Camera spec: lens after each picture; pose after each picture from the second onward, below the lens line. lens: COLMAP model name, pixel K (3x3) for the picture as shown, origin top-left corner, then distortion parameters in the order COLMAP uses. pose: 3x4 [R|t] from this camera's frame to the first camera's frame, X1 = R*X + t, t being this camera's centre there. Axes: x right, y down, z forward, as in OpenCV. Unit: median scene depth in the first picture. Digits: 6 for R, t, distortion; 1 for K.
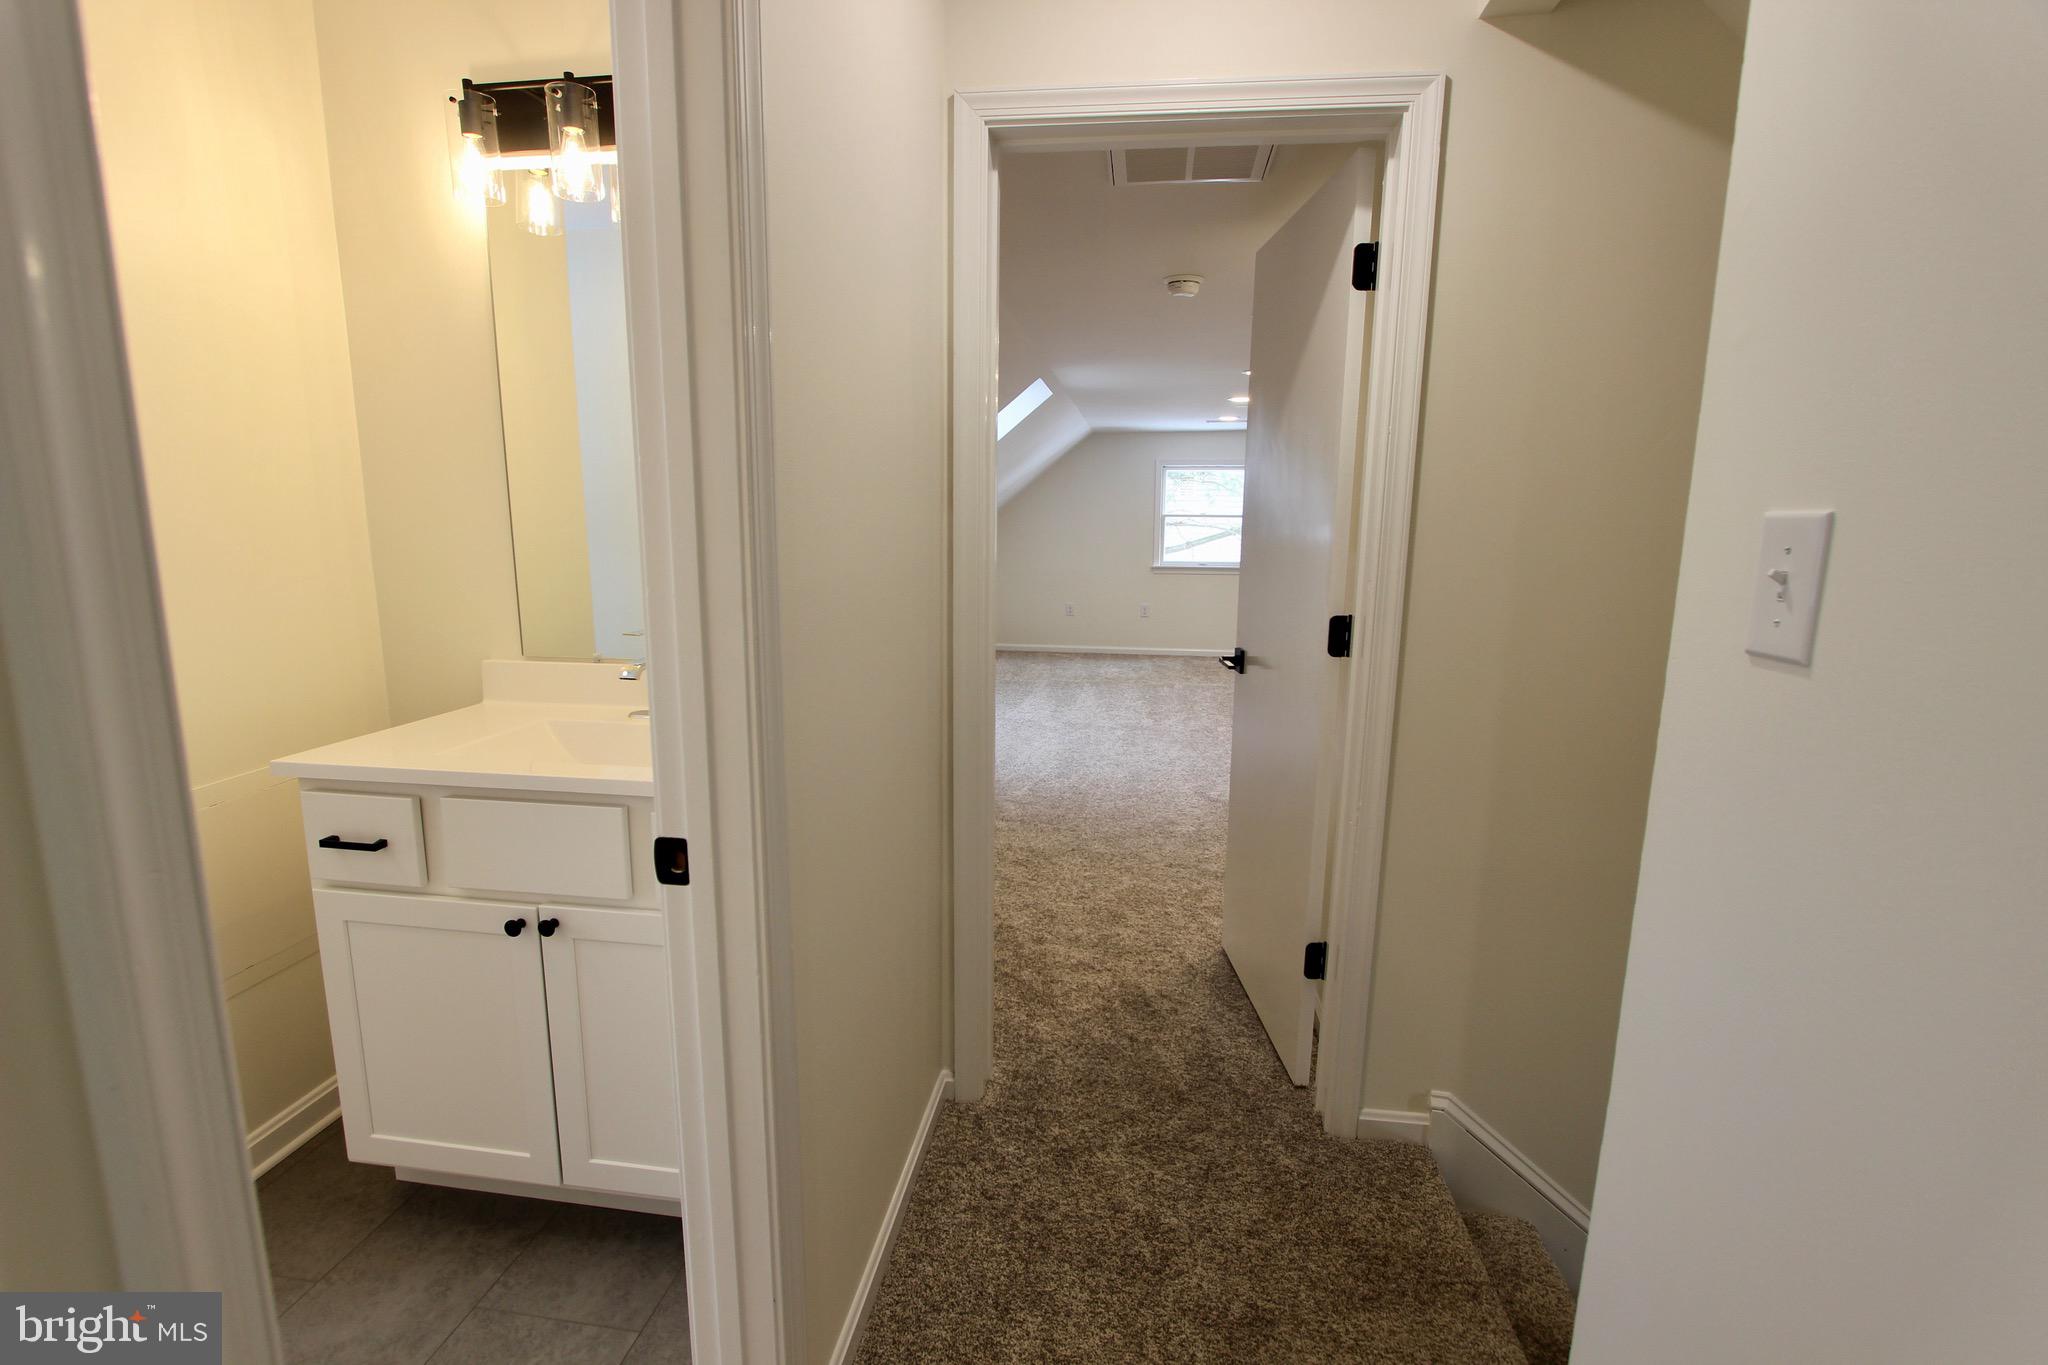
lens RADIAL K [[949.0, 0, 1009.5], [0, 949.0, 684.5], [0, 0, 1]] dist [-0.017601, 0.002795]
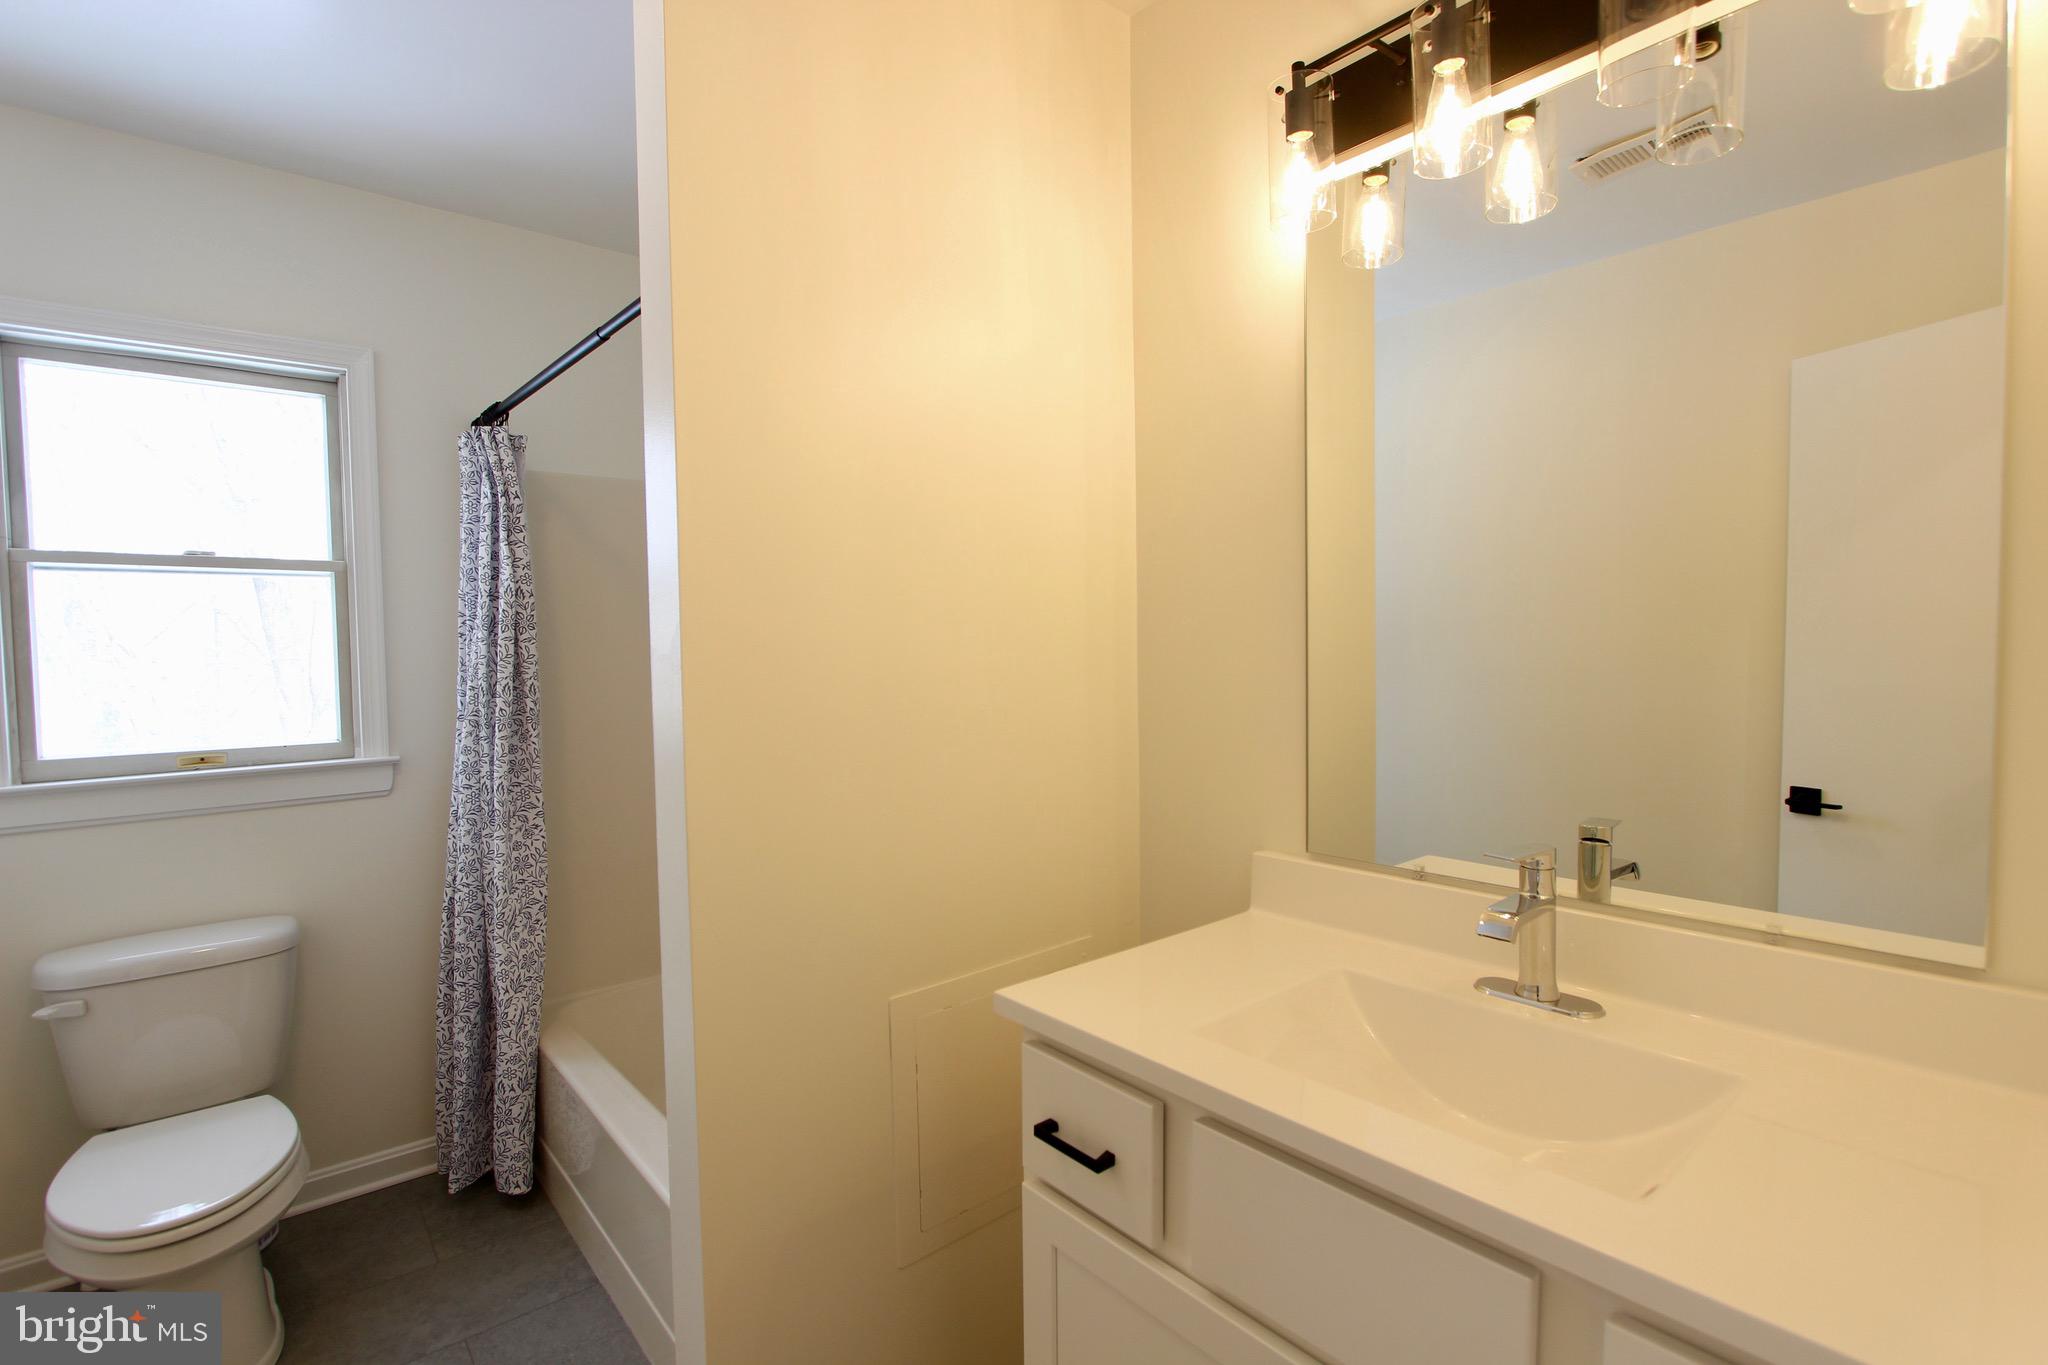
lens RADIAL K [[949.0, 0, 1020.7], [0, 949.0, 683.7], [0, 0, 1]] dist [-0.017601, 0.002795]
pose [[0.749128, 0.006206, -0.662396, -0.248170], [-0.098039, 0.989983, -0.101601, -0.075419], [0.655130, 0.141052, 0.742232, 0.378775]]
